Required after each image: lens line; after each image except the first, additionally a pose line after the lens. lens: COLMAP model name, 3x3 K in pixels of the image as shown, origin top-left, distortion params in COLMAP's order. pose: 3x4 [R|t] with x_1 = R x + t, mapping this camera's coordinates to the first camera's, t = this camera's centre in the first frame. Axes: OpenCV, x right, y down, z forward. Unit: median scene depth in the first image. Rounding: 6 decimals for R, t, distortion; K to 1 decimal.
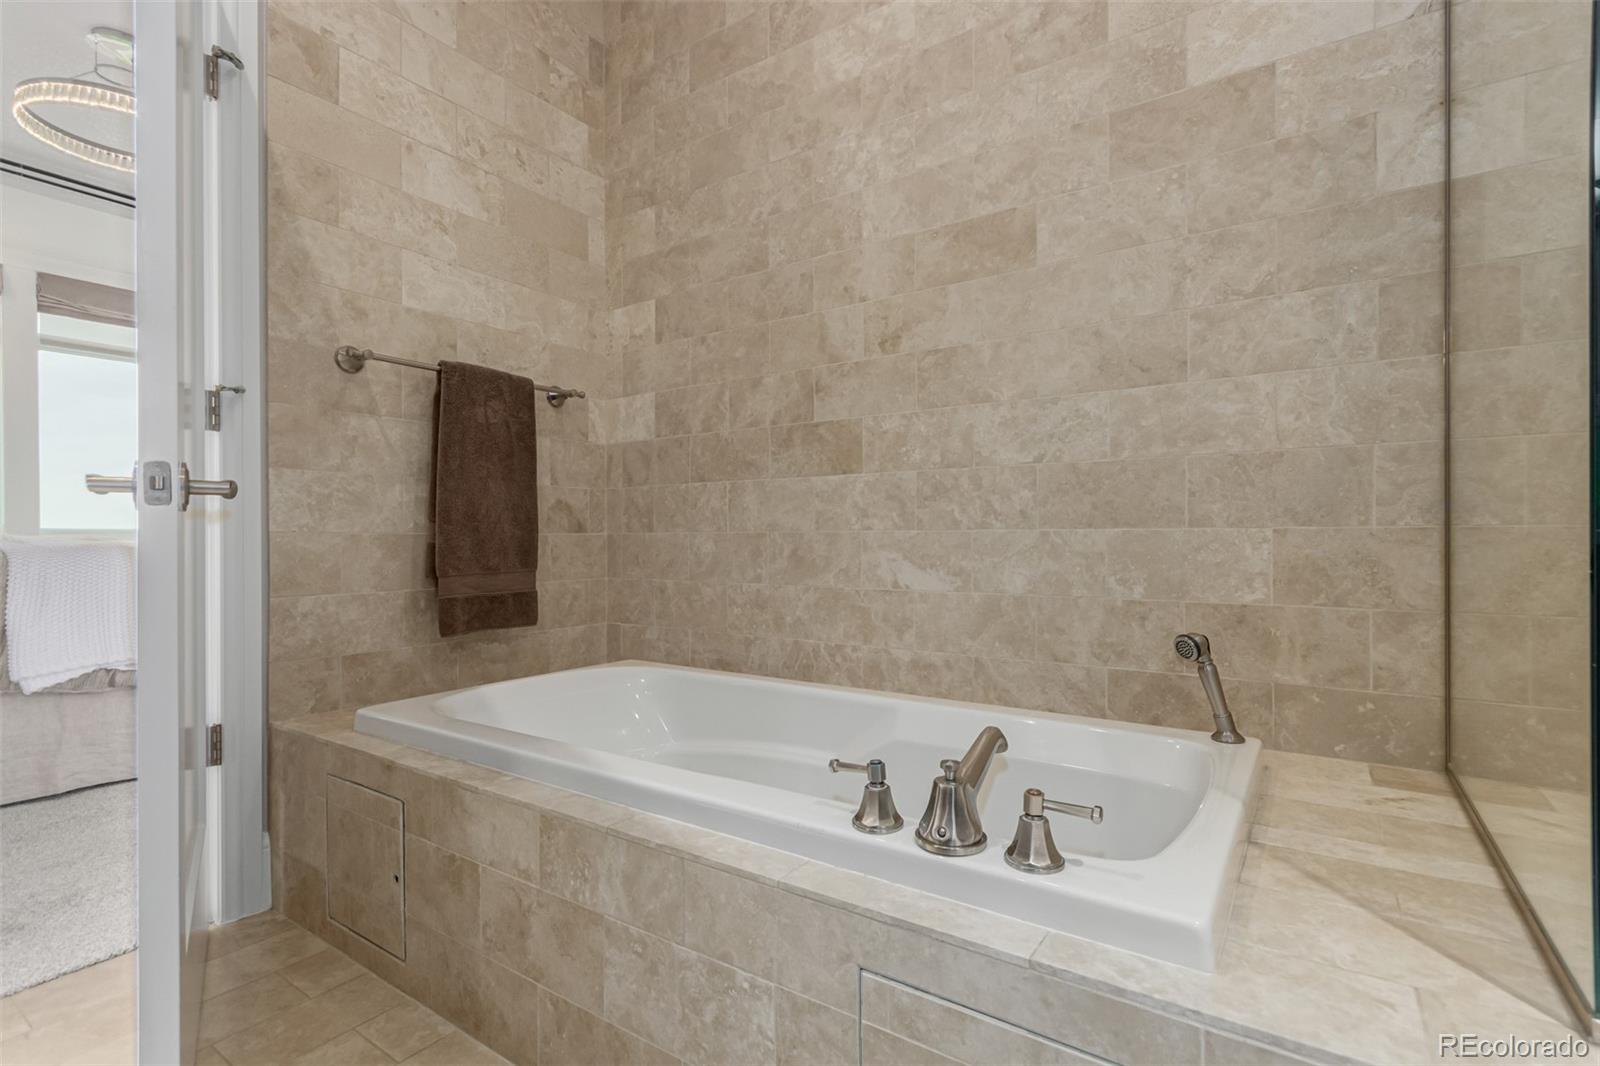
lens RADIAL K [[749.8, 0, 829.4], [0, 749.8, 536.8], [0, 0, 1]] dist [0.001541, 0.001697]
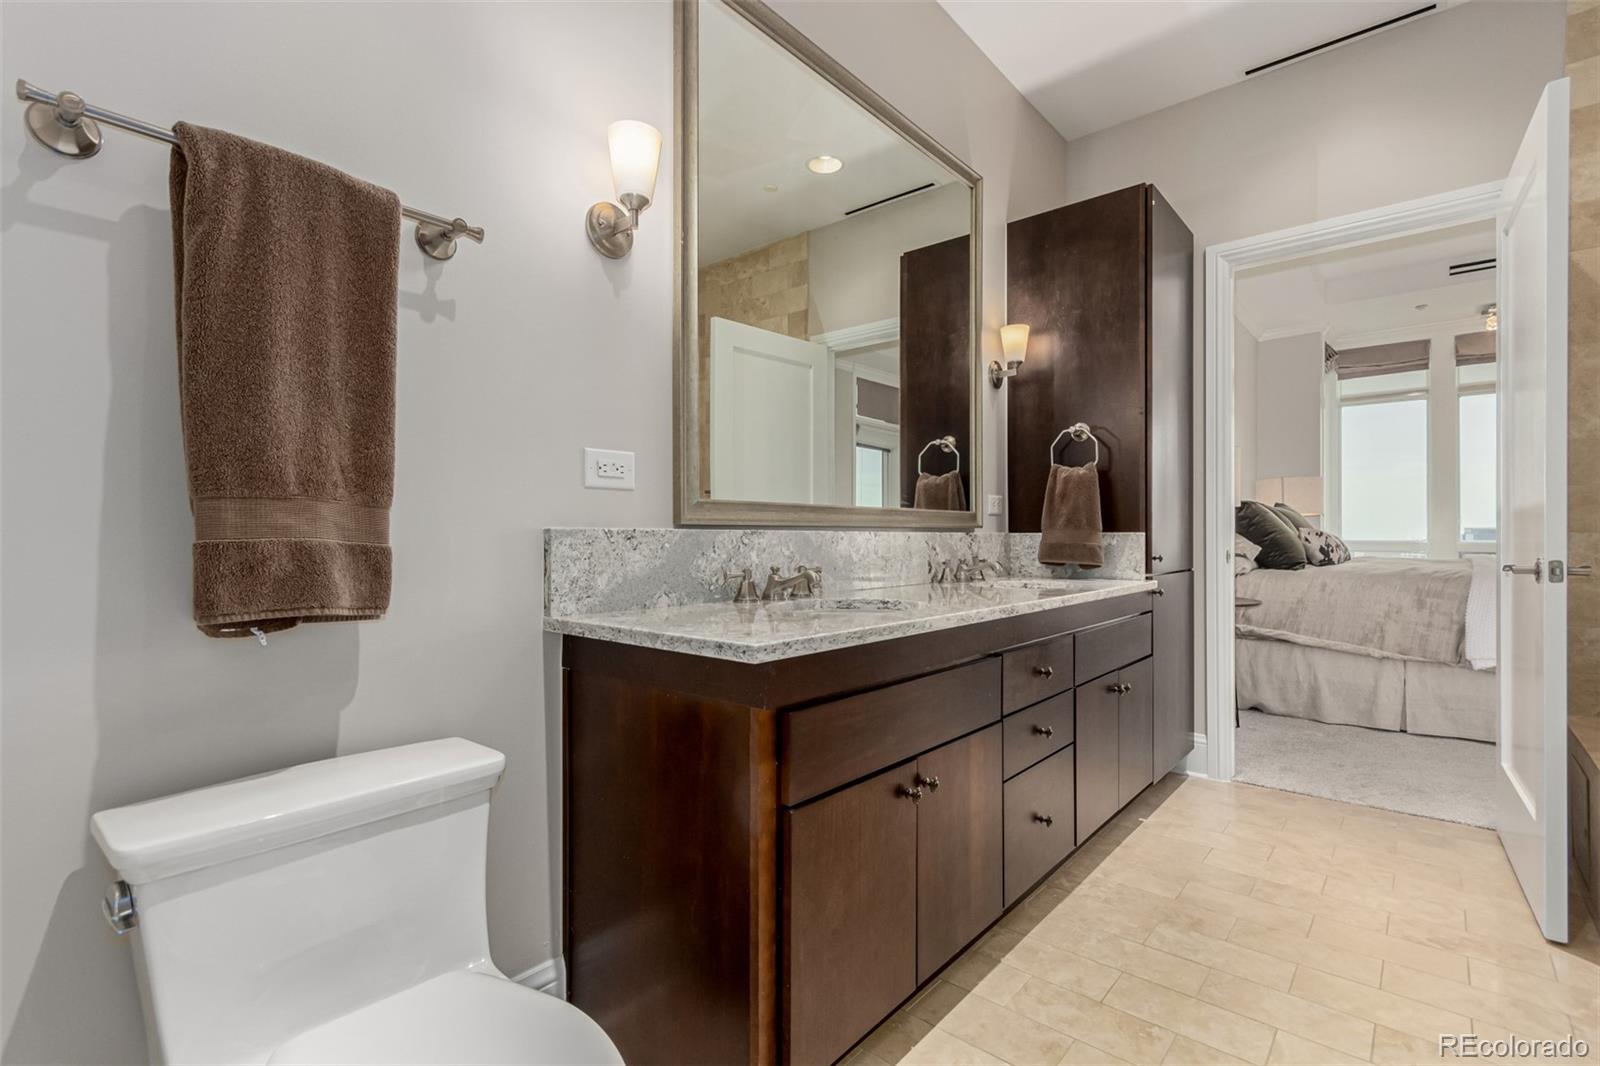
lens RADIAL K [[749.8, 0, 796.4], [0, 749.8, 536.4], [0, 0, 1]] dist [0.001541, 0.001697]
pose [[-0.123967, 0.004369, -0.992277, 0.731145], [-0.002138, 0.999987, 0.004670, -0.078075], [0.992284, 0.002701, -0.123956, -0.216490]]
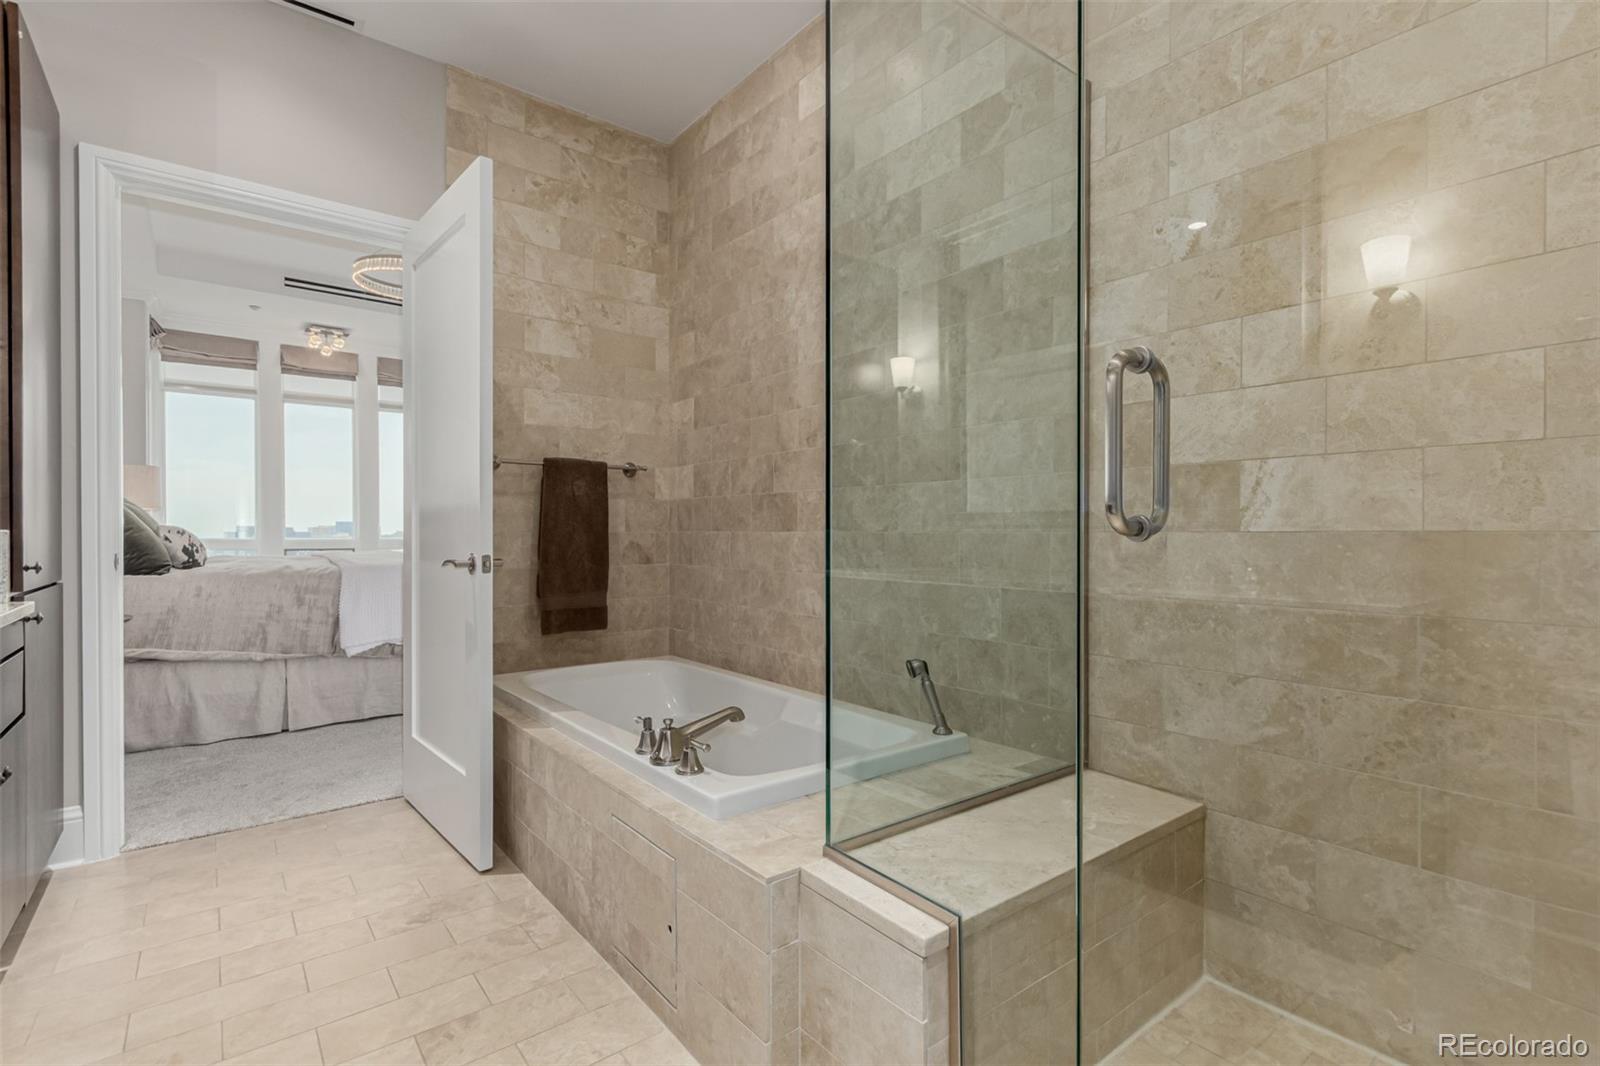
lens RADIAL K [[749.8, 0, 804.6], [0, 749.8, 534.8], [0, 0, 1]] dist [0.001541, 0.001697]
pose [[0.952177, 0.003776, -0.305524, 0.478995], [-0.003737, 0.999993, 0.000713, -0.078458], [0.305525, 0.000463, 0.952184, -0.323715]]
